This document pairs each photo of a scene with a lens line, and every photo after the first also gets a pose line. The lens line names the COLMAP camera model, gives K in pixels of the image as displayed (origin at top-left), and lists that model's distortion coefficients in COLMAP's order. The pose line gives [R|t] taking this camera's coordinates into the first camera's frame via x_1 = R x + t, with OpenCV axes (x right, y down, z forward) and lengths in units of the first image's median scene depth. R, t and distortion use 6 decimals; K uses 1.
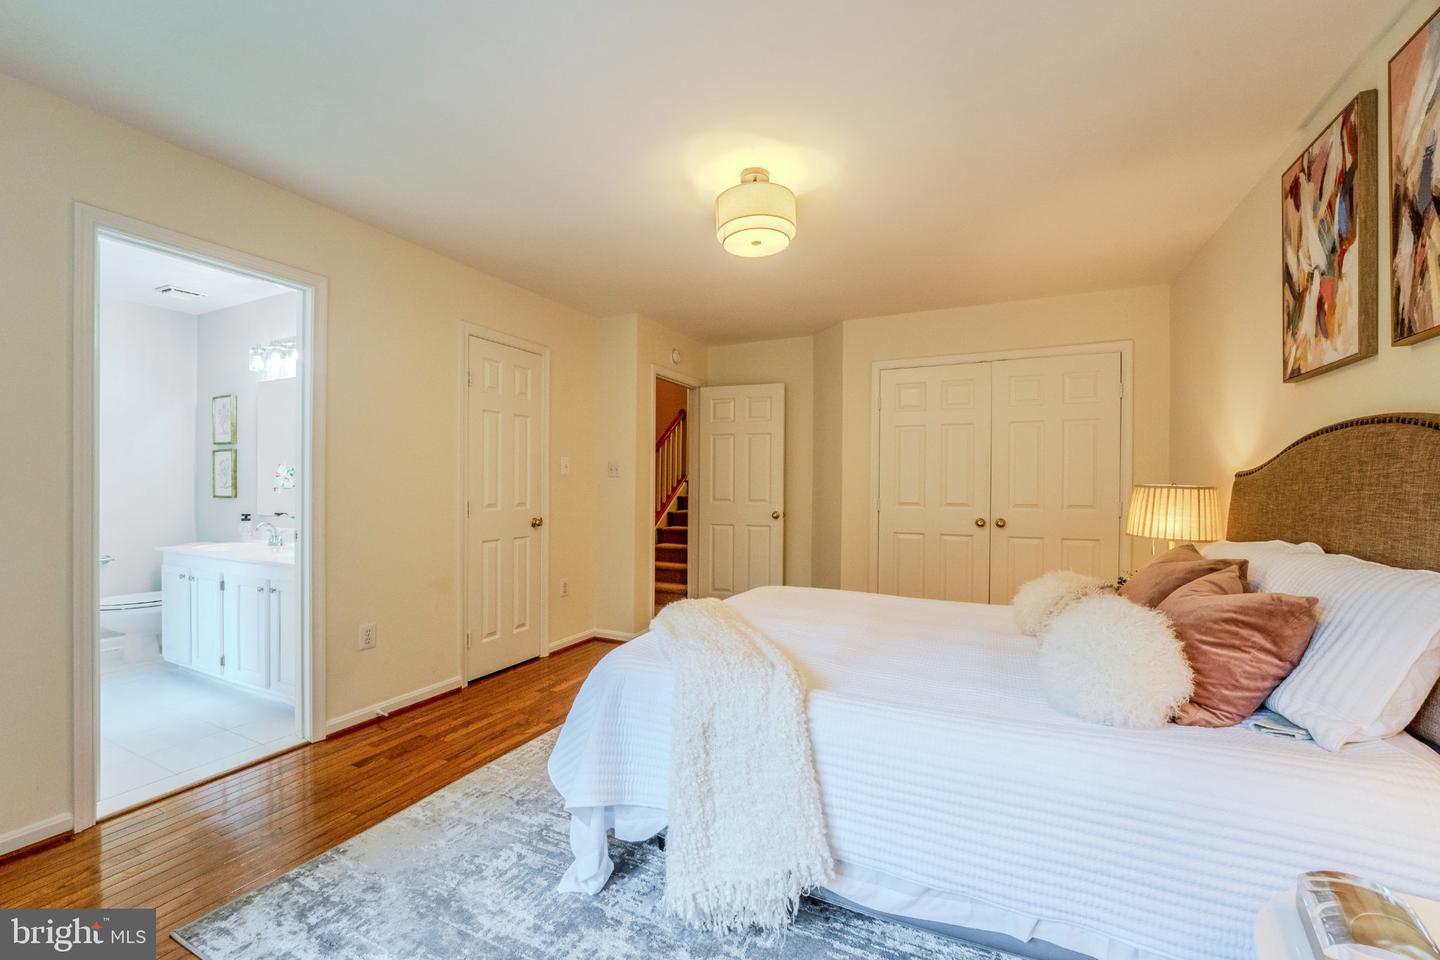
lens RADIAL K [[597.0, 0, 700.7], [0, 597.0, 479.4], [0, 0, 1]] dist [-0.013315, 0.000149]
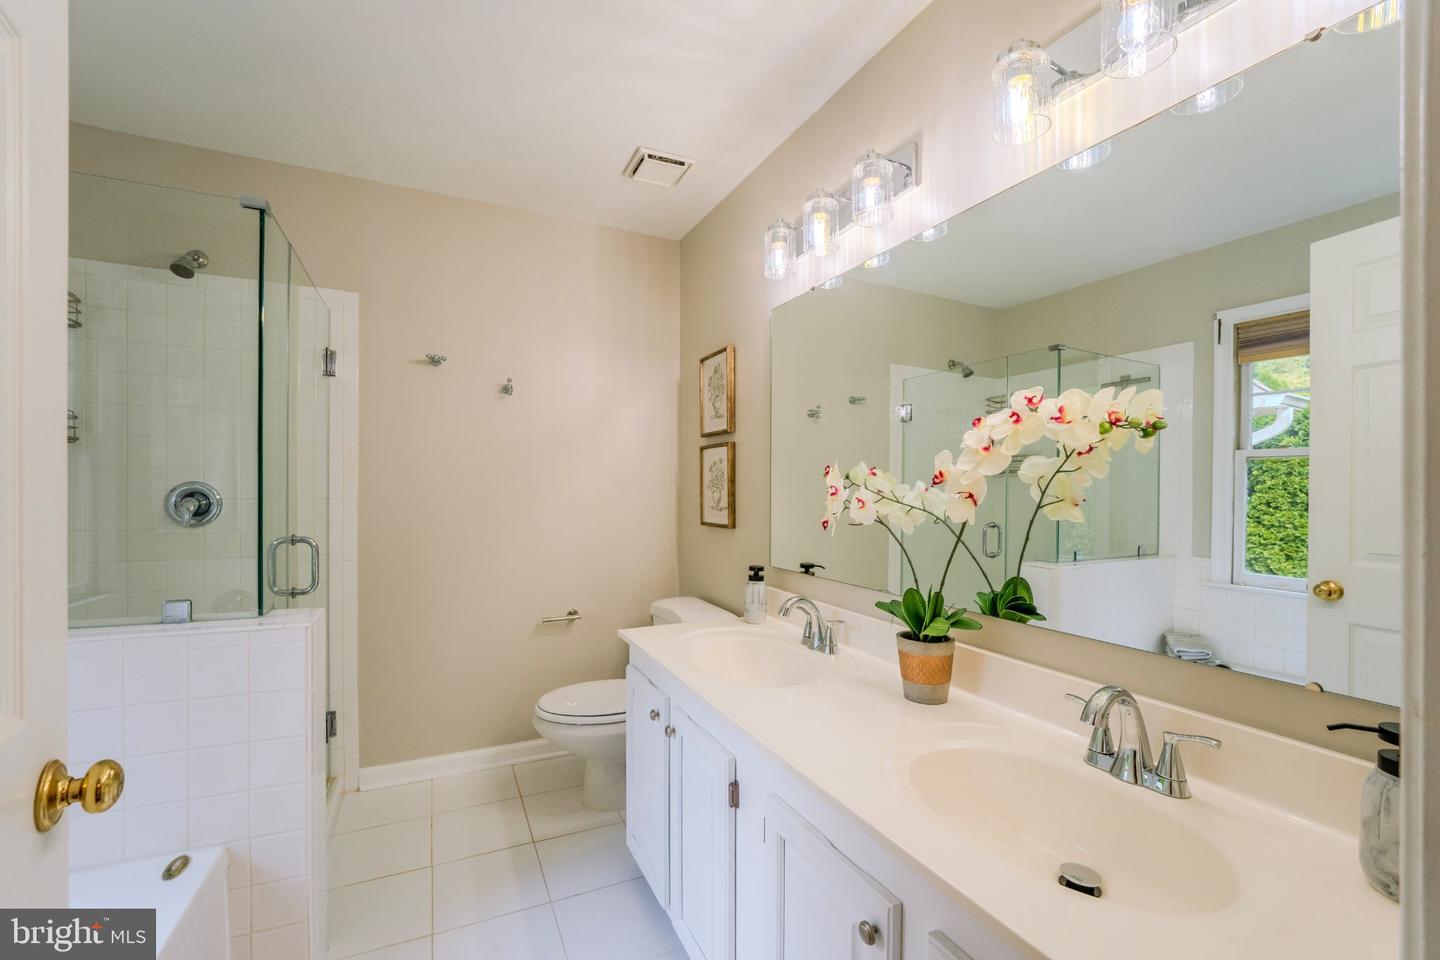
lens RADIAL K [[597.0, 0, 700.7], [0, 597.0, 479.4], [0, 0, 1]] dist [-0.013315, 0.000149]
pose [[0.786101, -0.001061, -0.618097, -0.458077], [-0.005553, 0.999946, -0.008780, -0.010495], [0.618073, 0.010334, 0.786053, 0.533284]]
